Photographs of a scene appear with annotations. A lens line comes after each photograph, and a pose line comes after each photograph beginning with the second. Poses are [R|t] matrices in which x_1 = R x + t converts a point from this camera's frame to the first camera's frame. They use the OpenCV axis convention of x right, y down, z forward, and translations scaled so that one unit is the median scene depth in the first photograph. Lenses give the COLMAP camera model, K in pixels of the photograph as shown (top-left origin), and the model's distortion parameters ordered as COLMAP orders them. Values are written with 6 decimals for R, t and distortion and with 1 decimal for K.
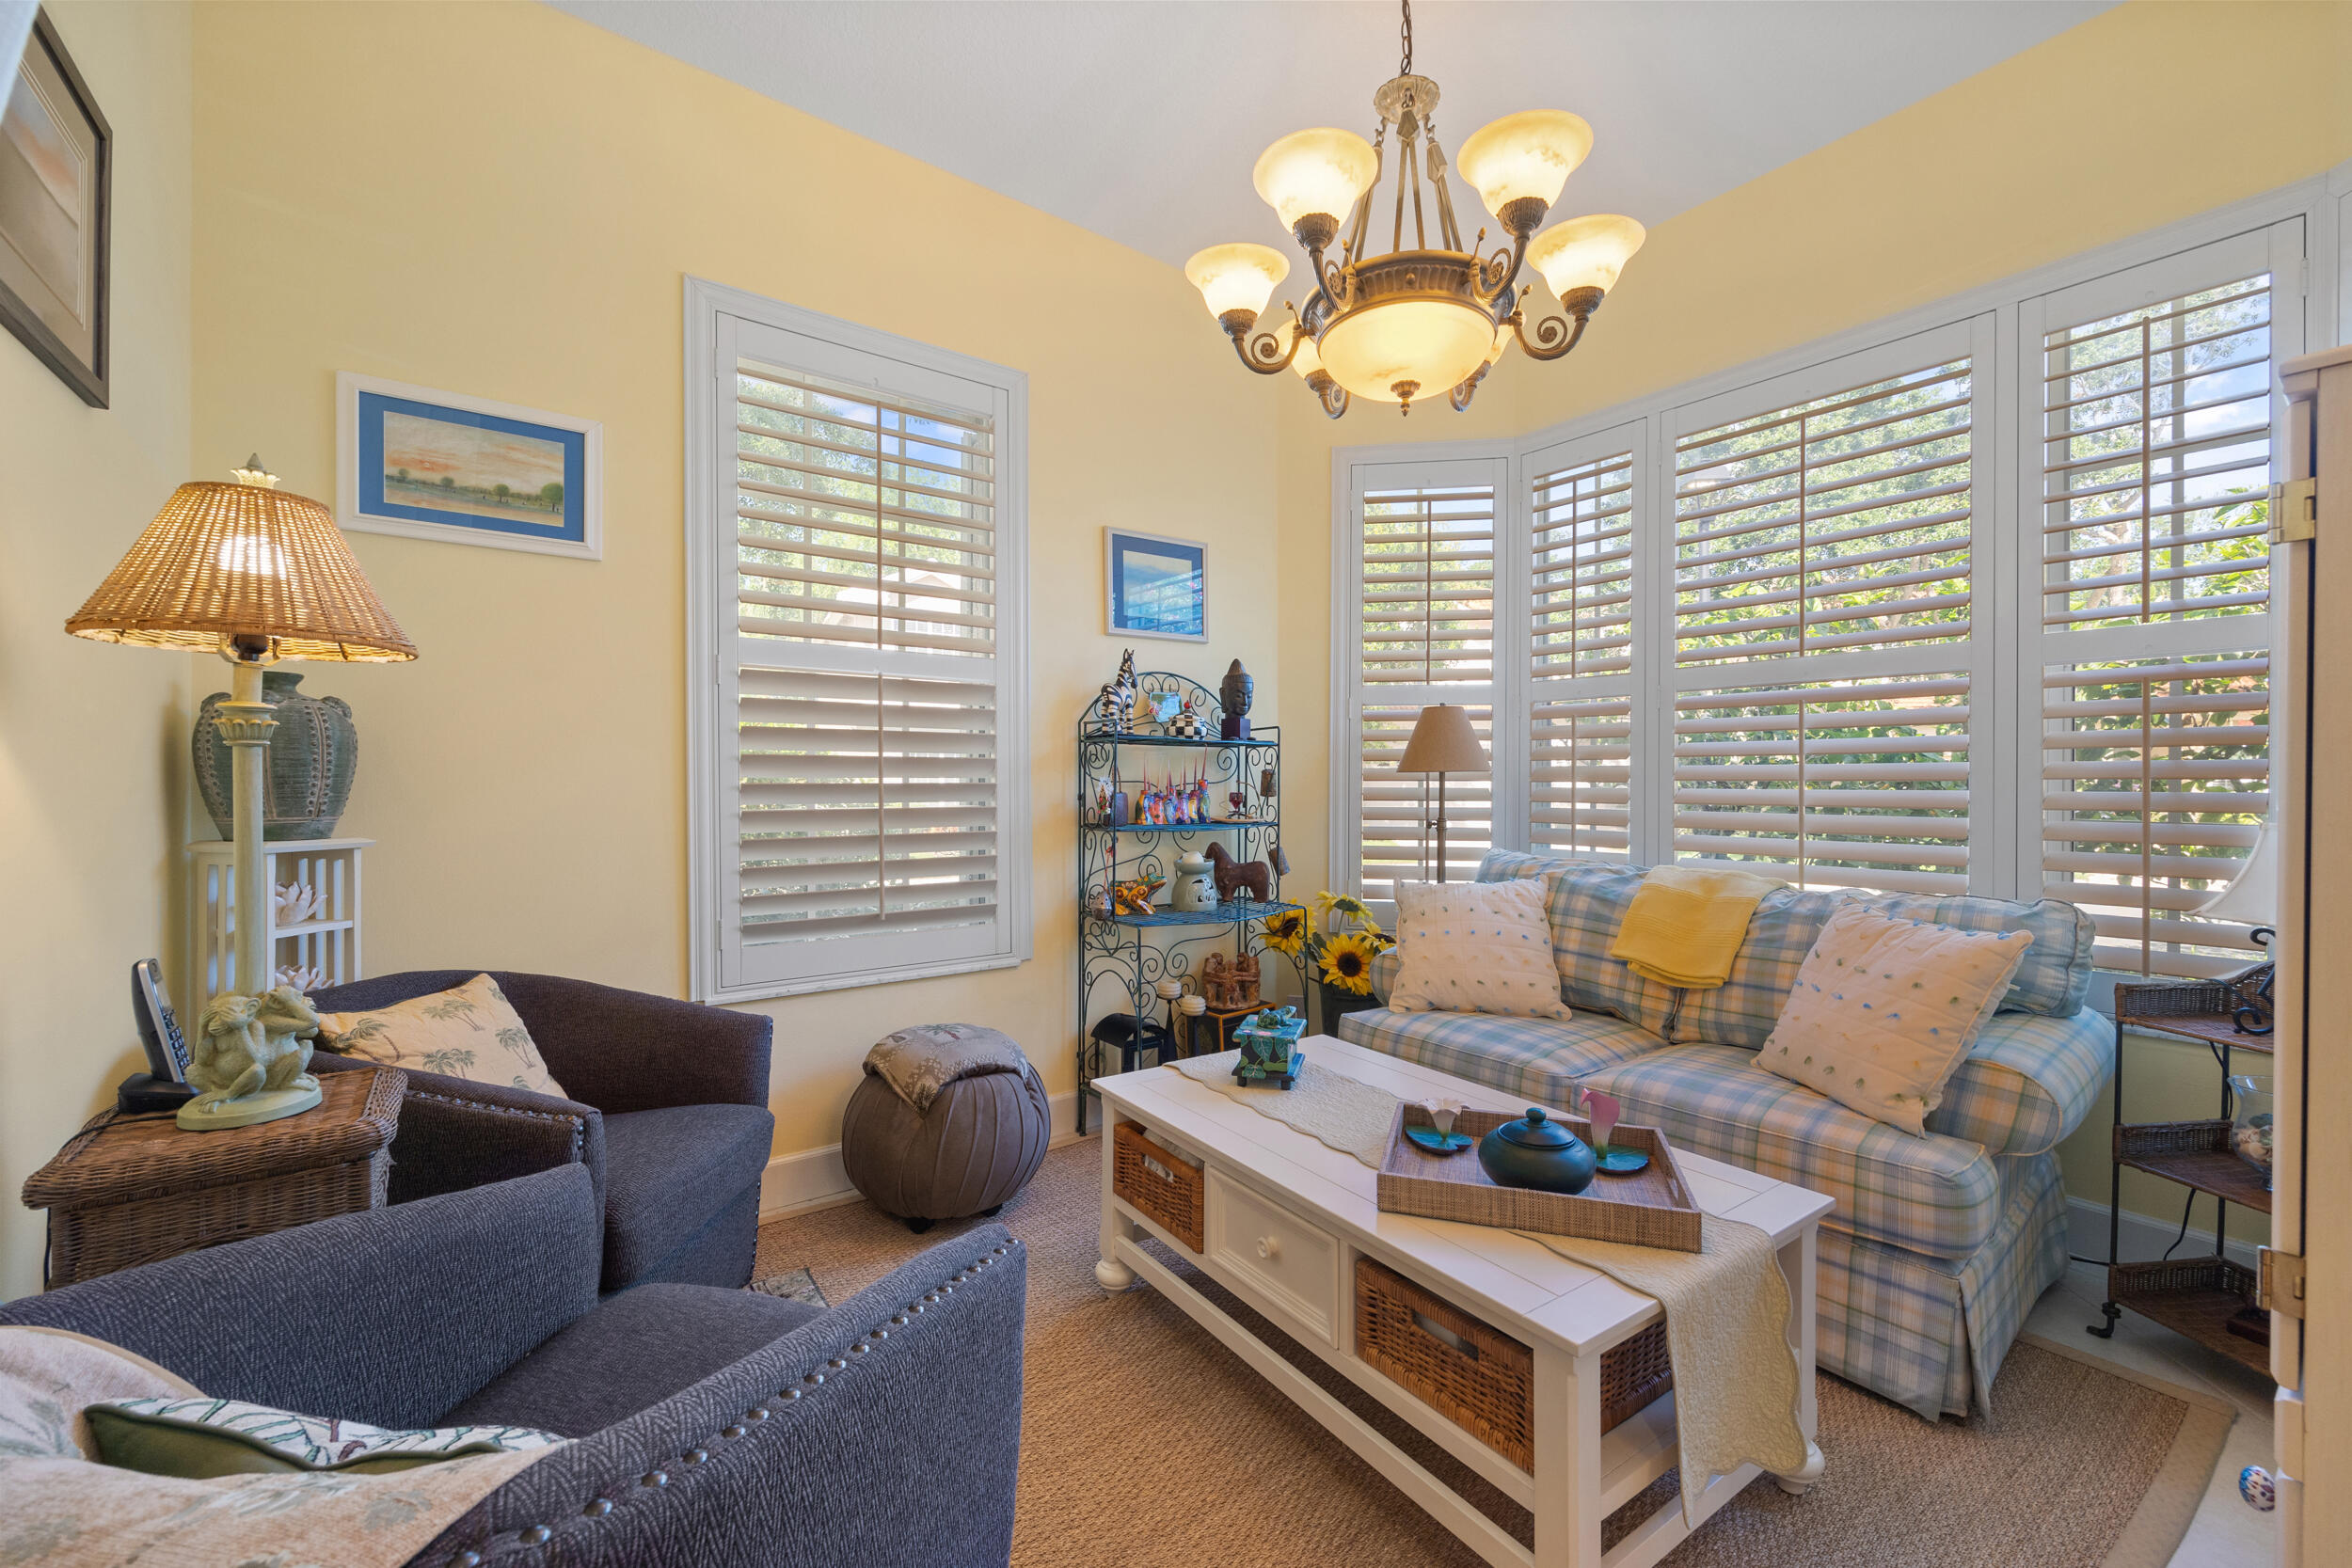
lens RADIAL K [[950.6, 0, 1178.2], [0, 950.6, 785.3], [0, 0, 1]] dist [-0.004003, -0.000464]
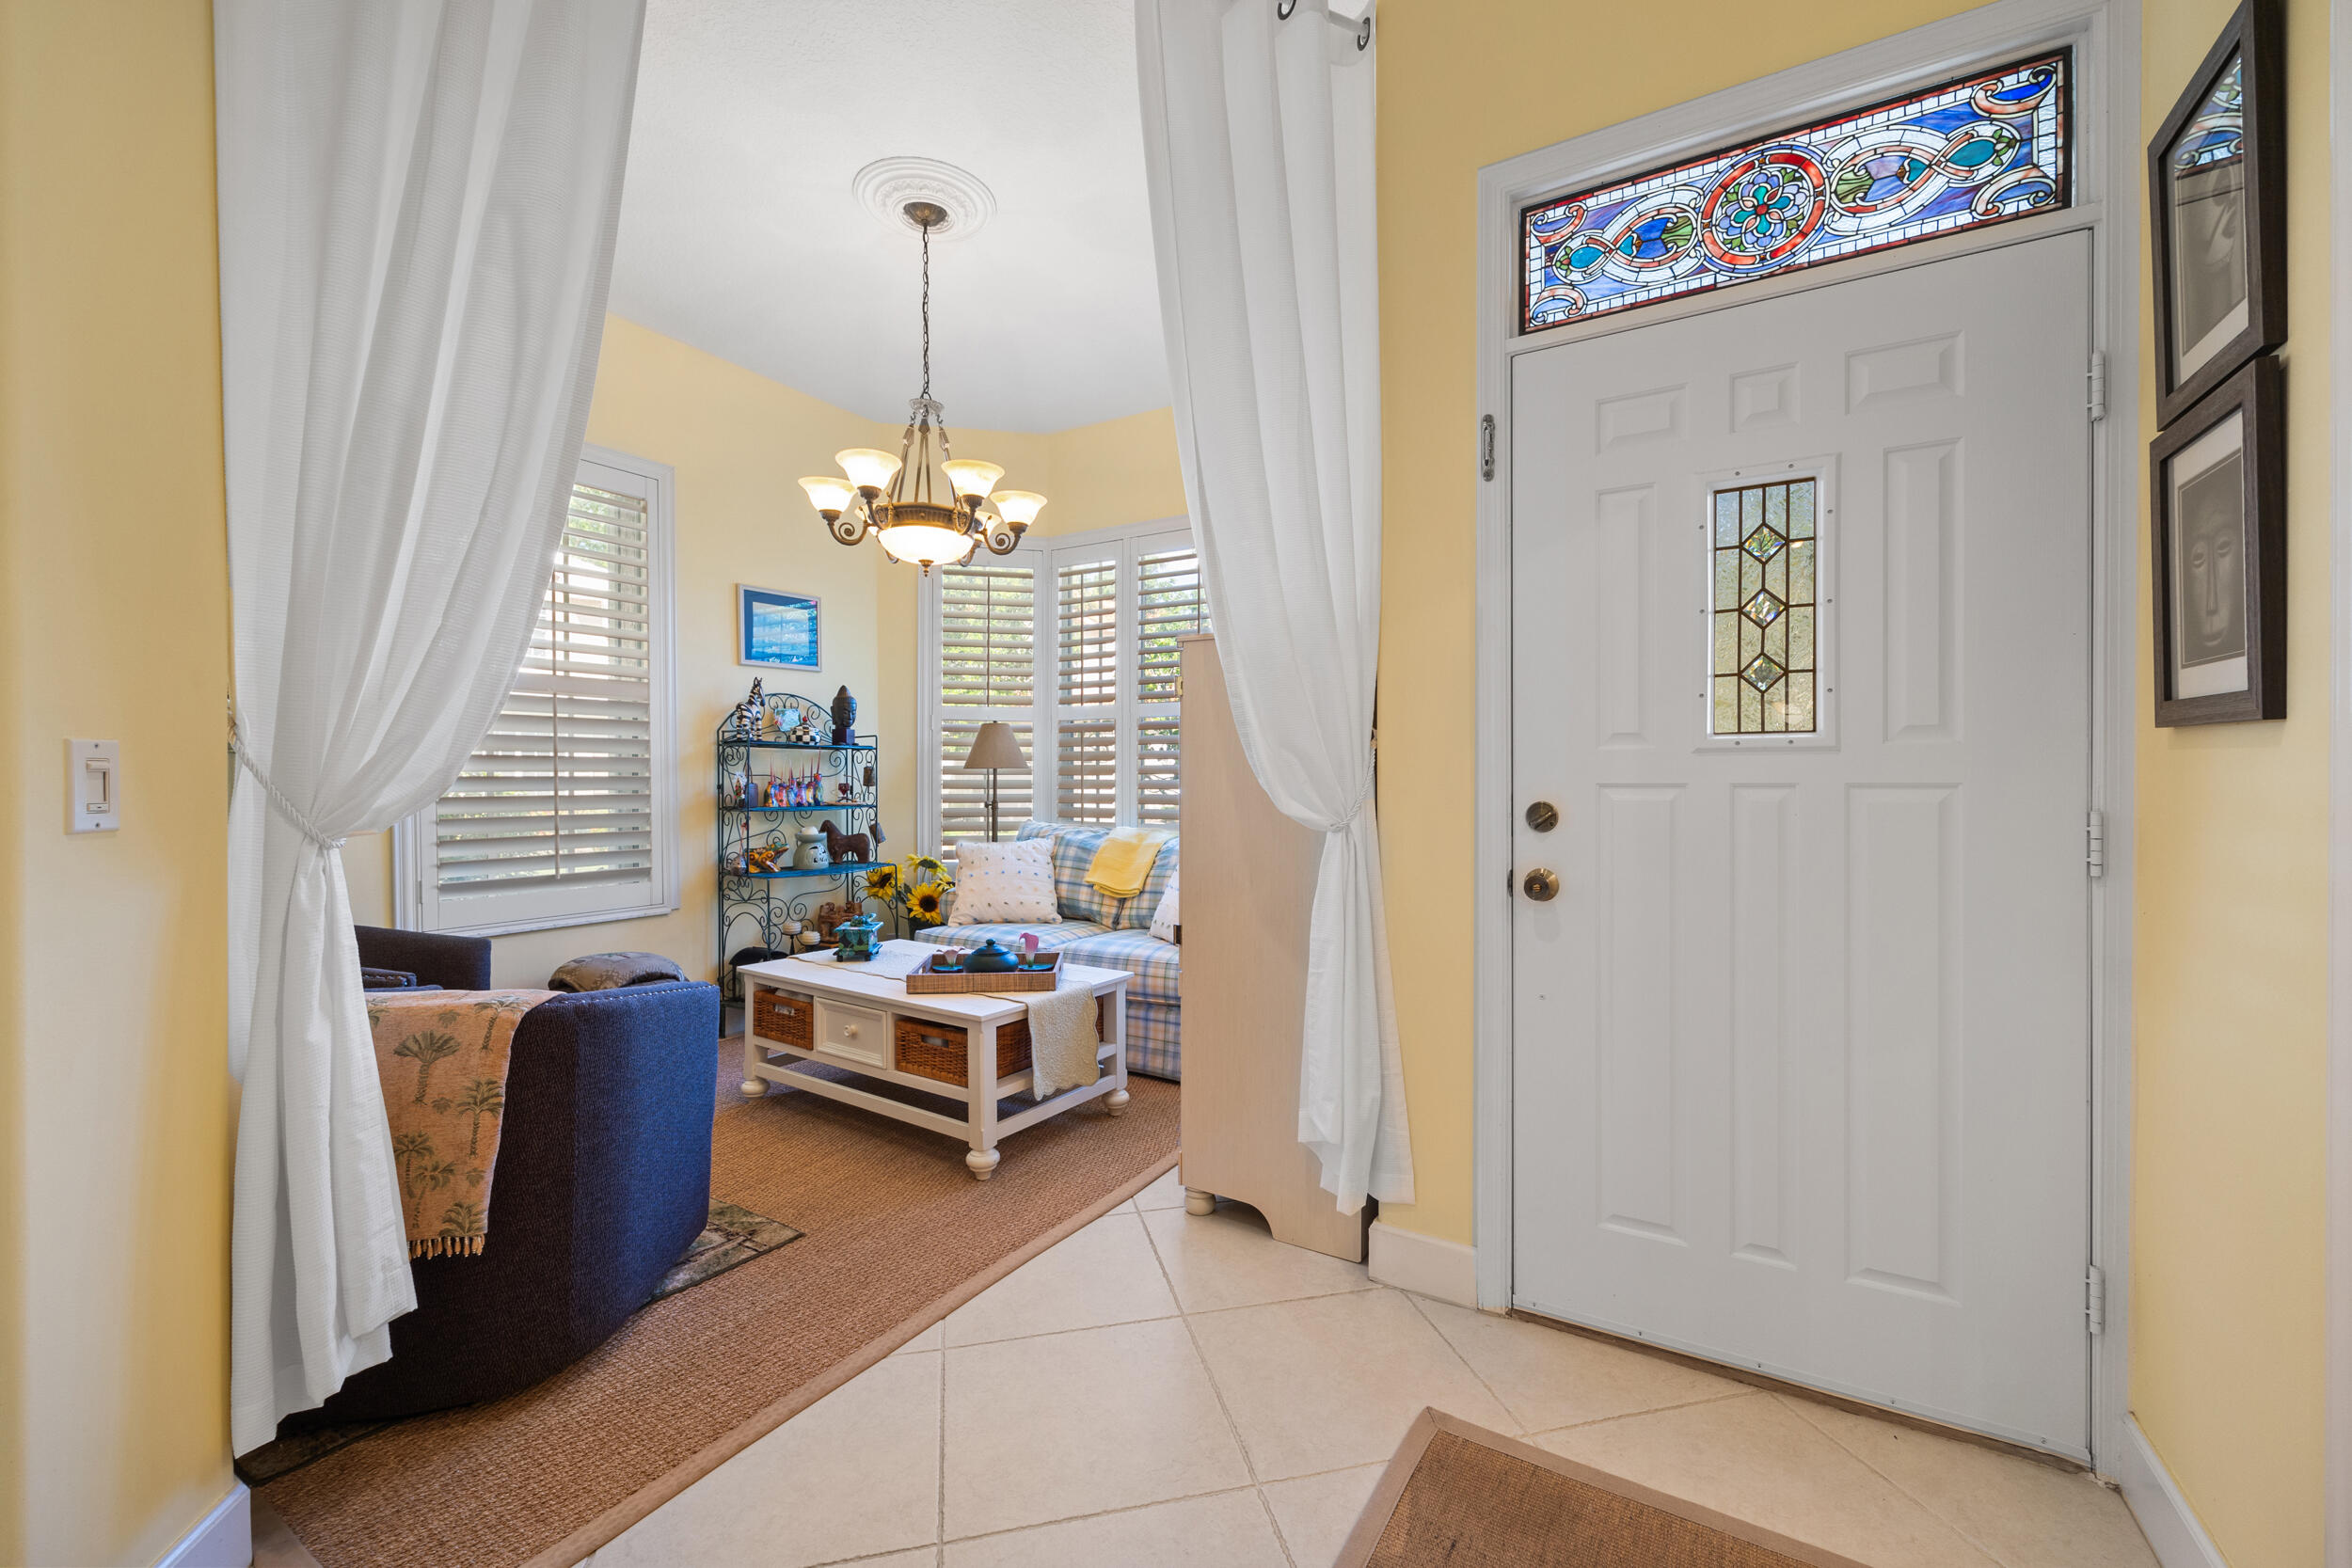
lens RADIAL K [[950.6, 0, 1178.2], [0, 950.6, 785.3], [0, 0, 1]] dist [-0.004003, -0.000464]
pose [[0.930017, -0.004489, 0.367488, 0.006574], [0.002921, 0.999984, 0.004823, 0.005796], [-0.367504, -0.003412, 0.930016, -0.482229]]
